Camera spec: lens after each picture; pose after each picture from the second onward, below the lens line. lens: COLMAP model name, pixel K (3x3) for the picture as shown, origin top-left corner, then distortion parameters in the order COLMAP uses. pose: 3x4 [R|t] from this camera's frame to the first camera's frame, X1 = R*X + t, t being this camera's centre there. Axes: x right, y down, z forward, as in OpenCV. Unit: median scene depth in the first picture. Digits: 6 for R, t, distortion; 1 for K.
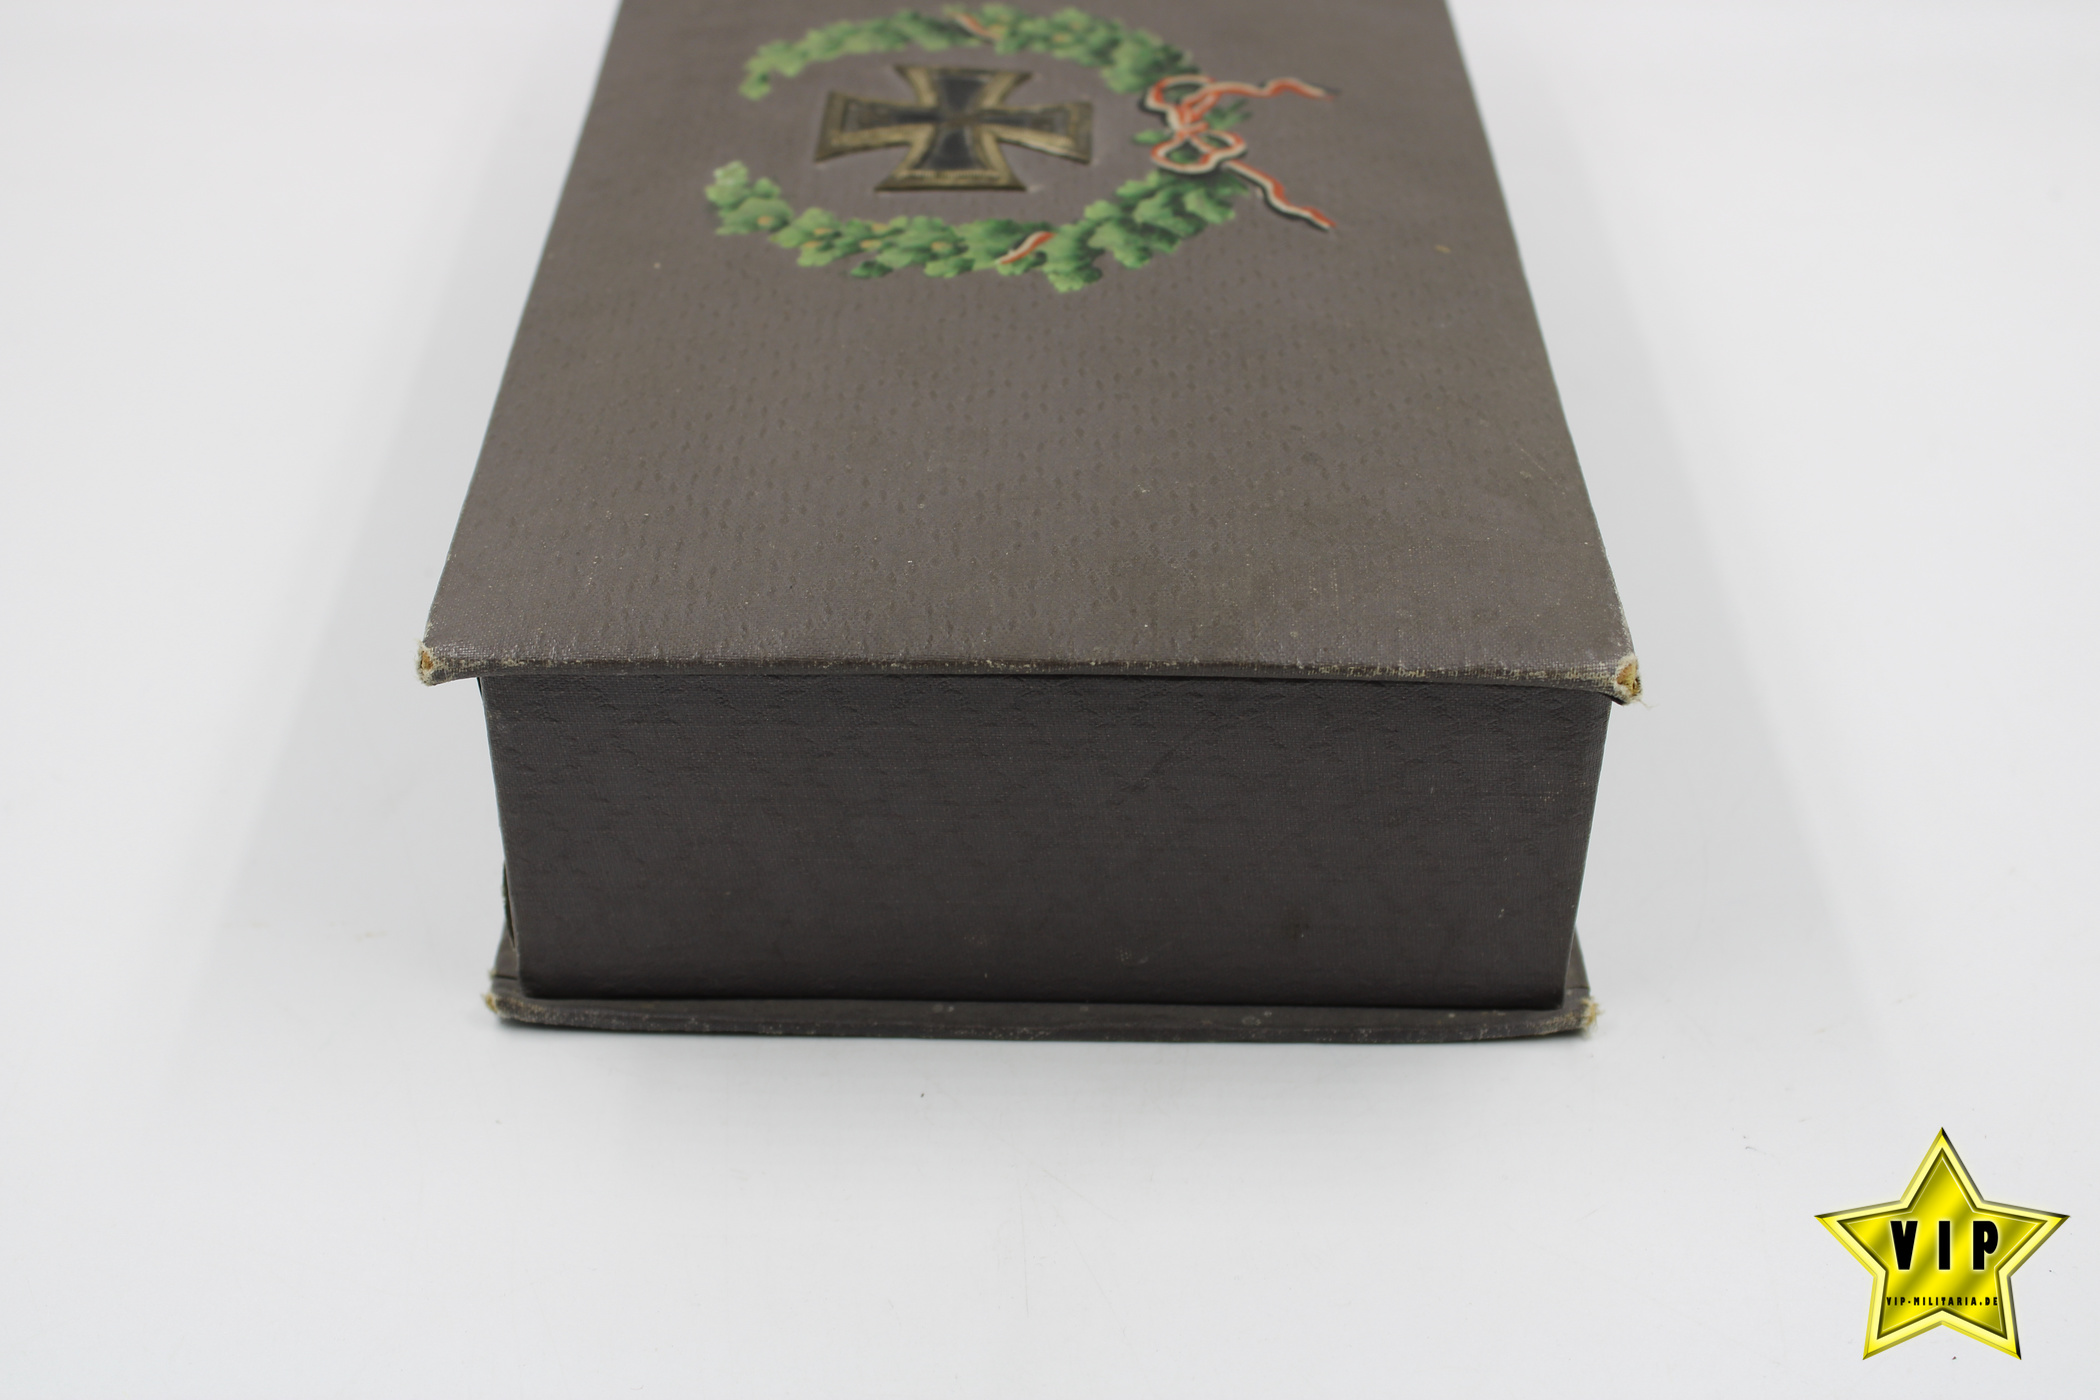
lens RADIAL K [[2883.6, 0, 1049.8], [0, 2883.6, 705.7], [0, 0, 1]] dist [-0.132972, 0.000000]
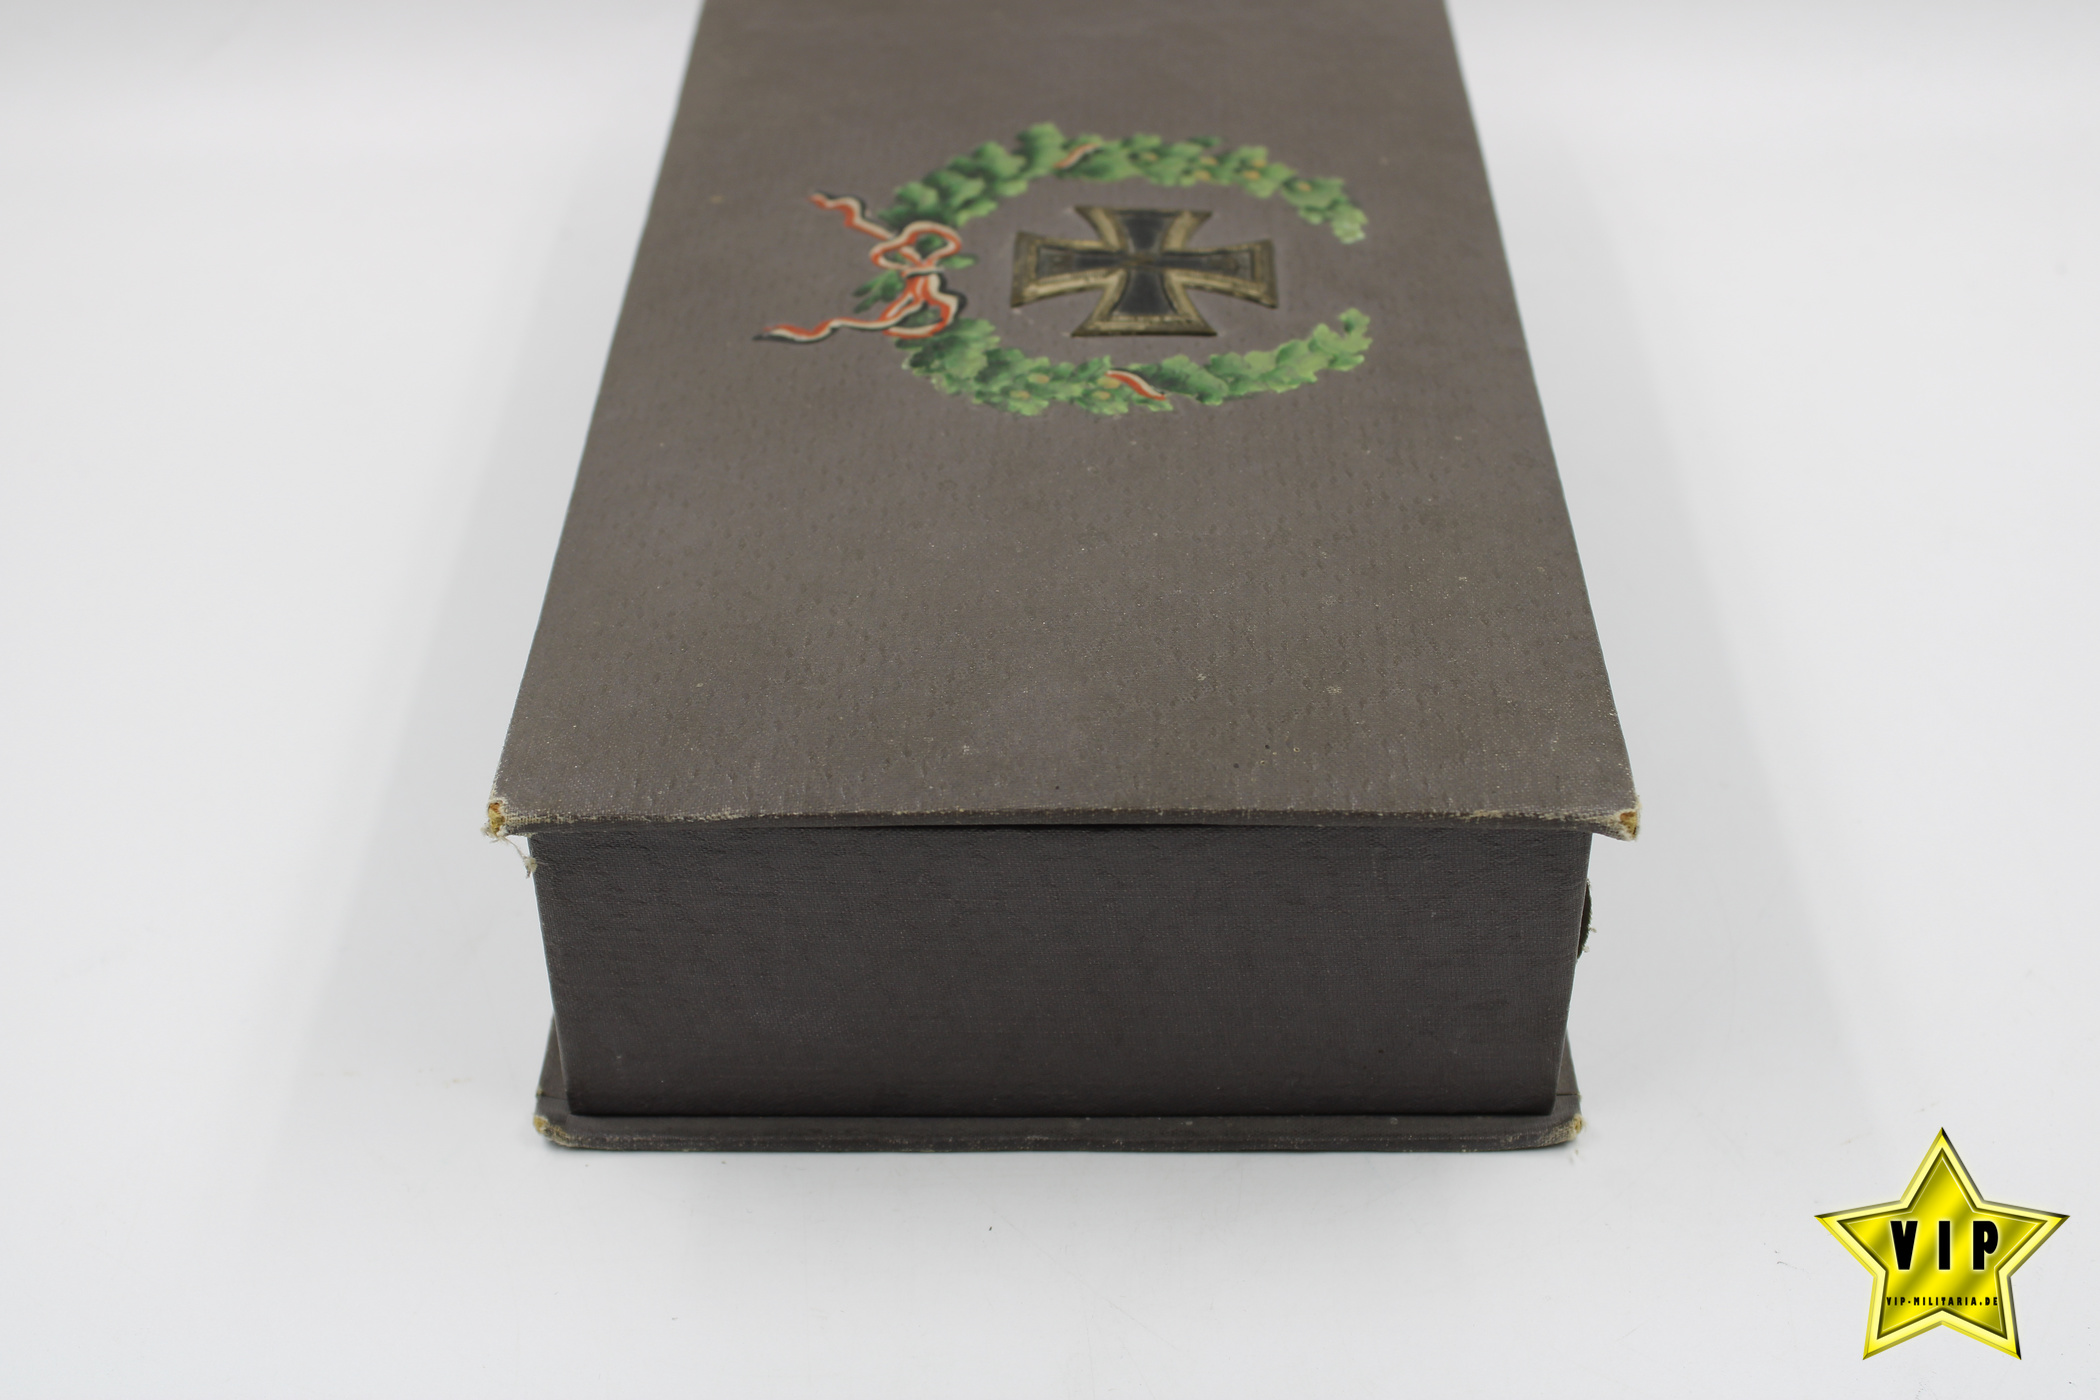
lens RADIAL K [[2883.6, 0, 1043.3], [0, 2883.6, 700.1], [0, 0, 1]] dist [-0.132972, 0.000000]
pose [[-0.999867, -0.014648, 0.007188, -0.005686], [0.003077, 0.263352, 0.964695, -1.209508], [-0.016023, 0.964589, -0.263272, 1.482221]]
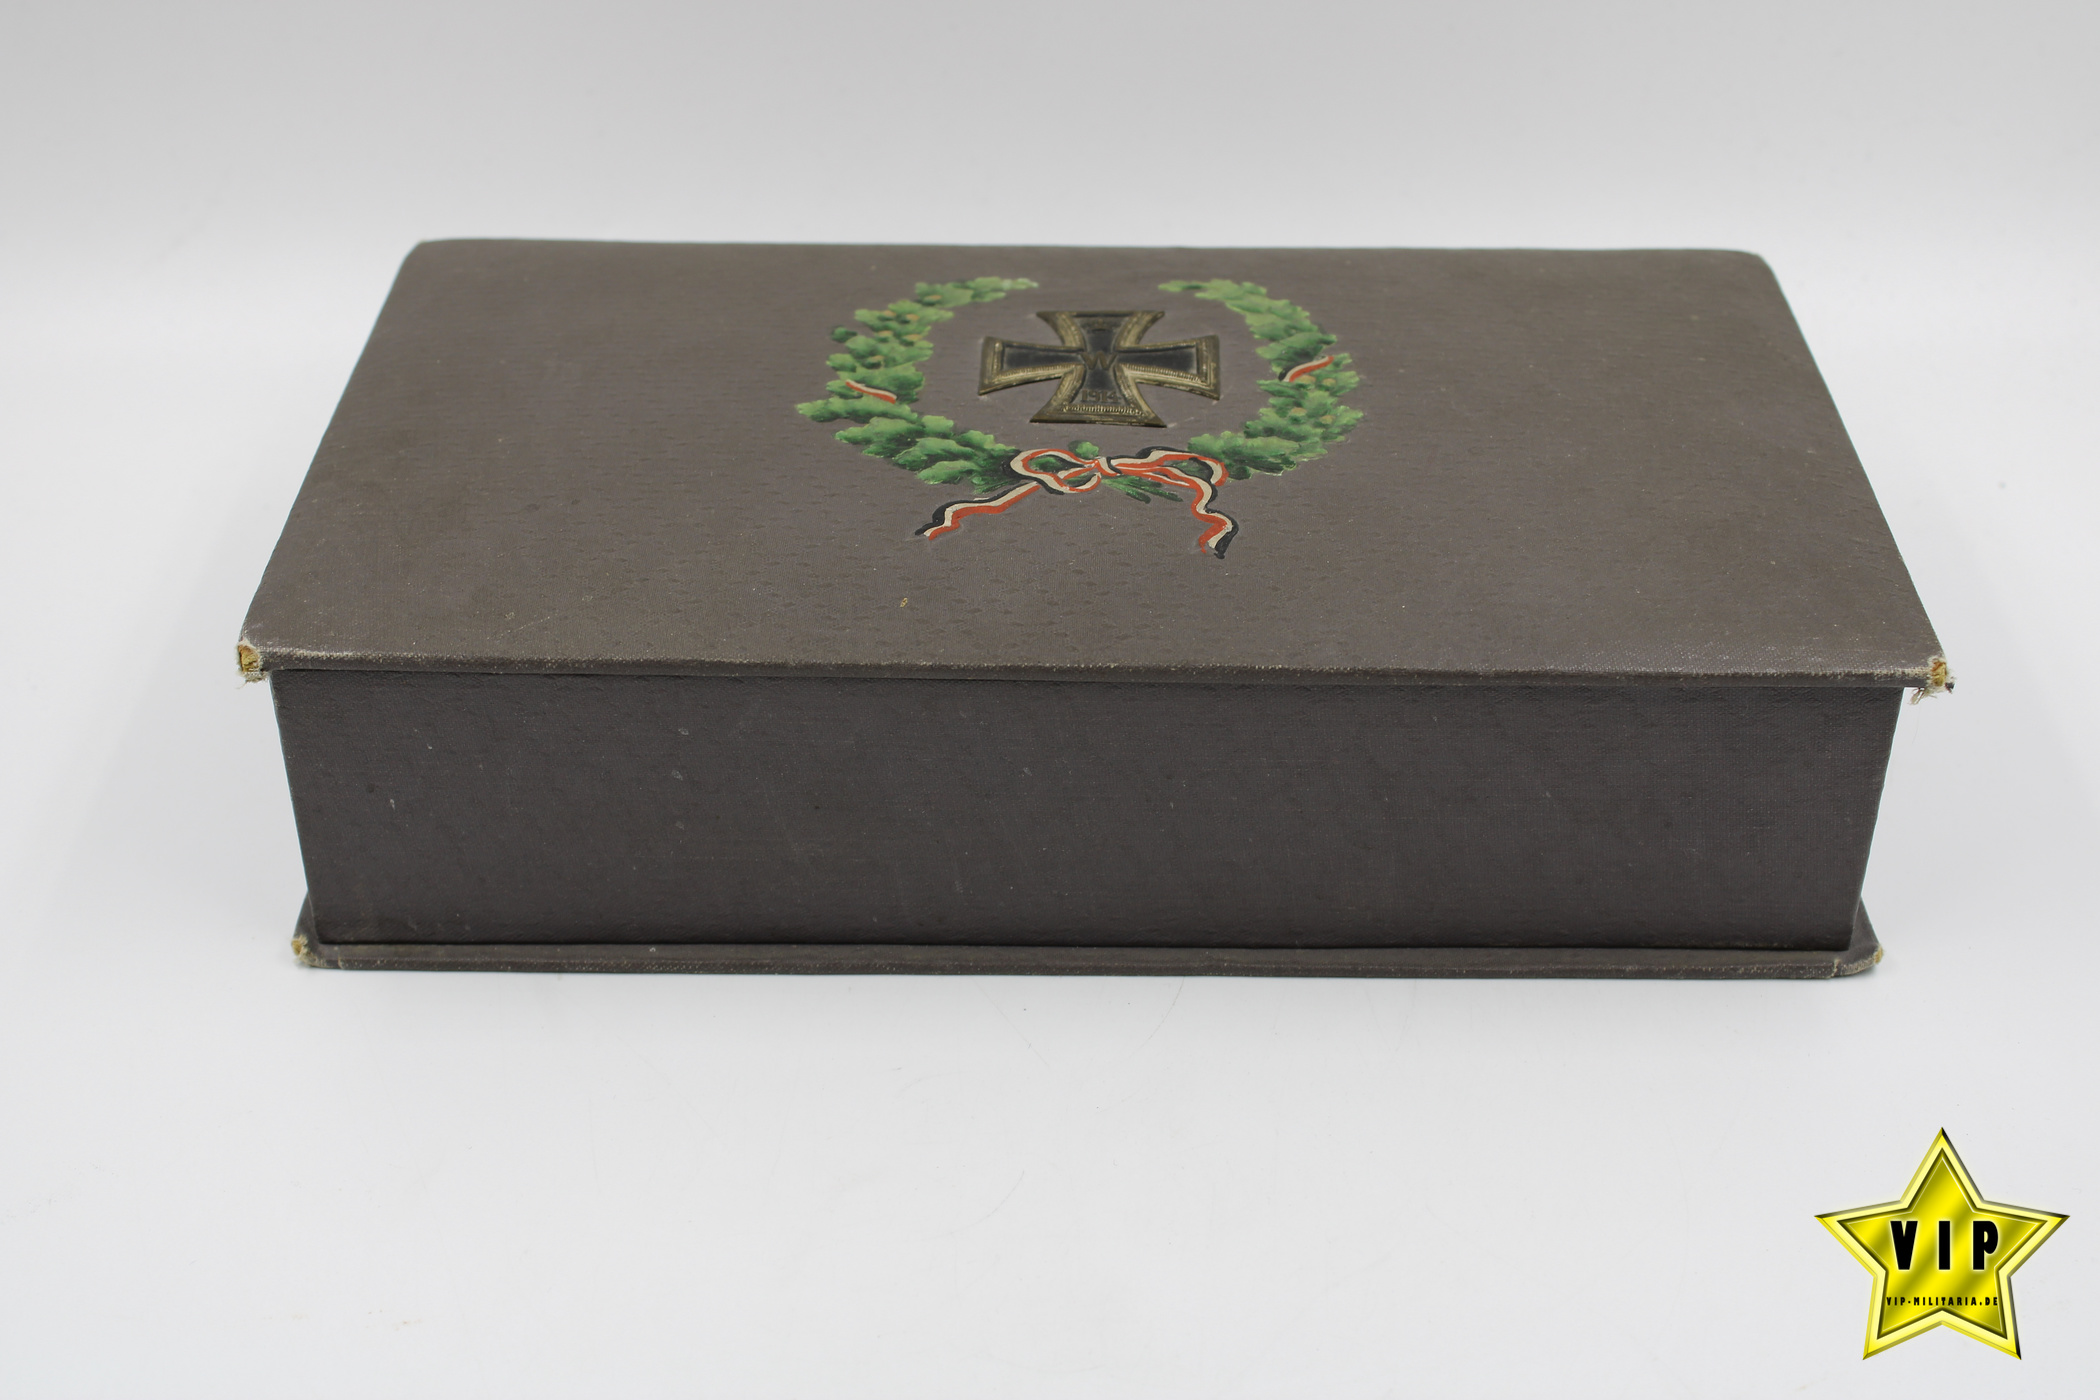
lens RADIAL K [[2883.6, 0, 1057.4], [0, 2883.6, 694.0], [0, 0, 1]] dist [-0.132972, 0.000000]
pose [[-0.002664, 0.554443, -0.832217, 1.029209], [-0.610900, 0.657972, 0.440312, -0.632496], [0.791704, 0.509574, 0.336956, 0.696595]]
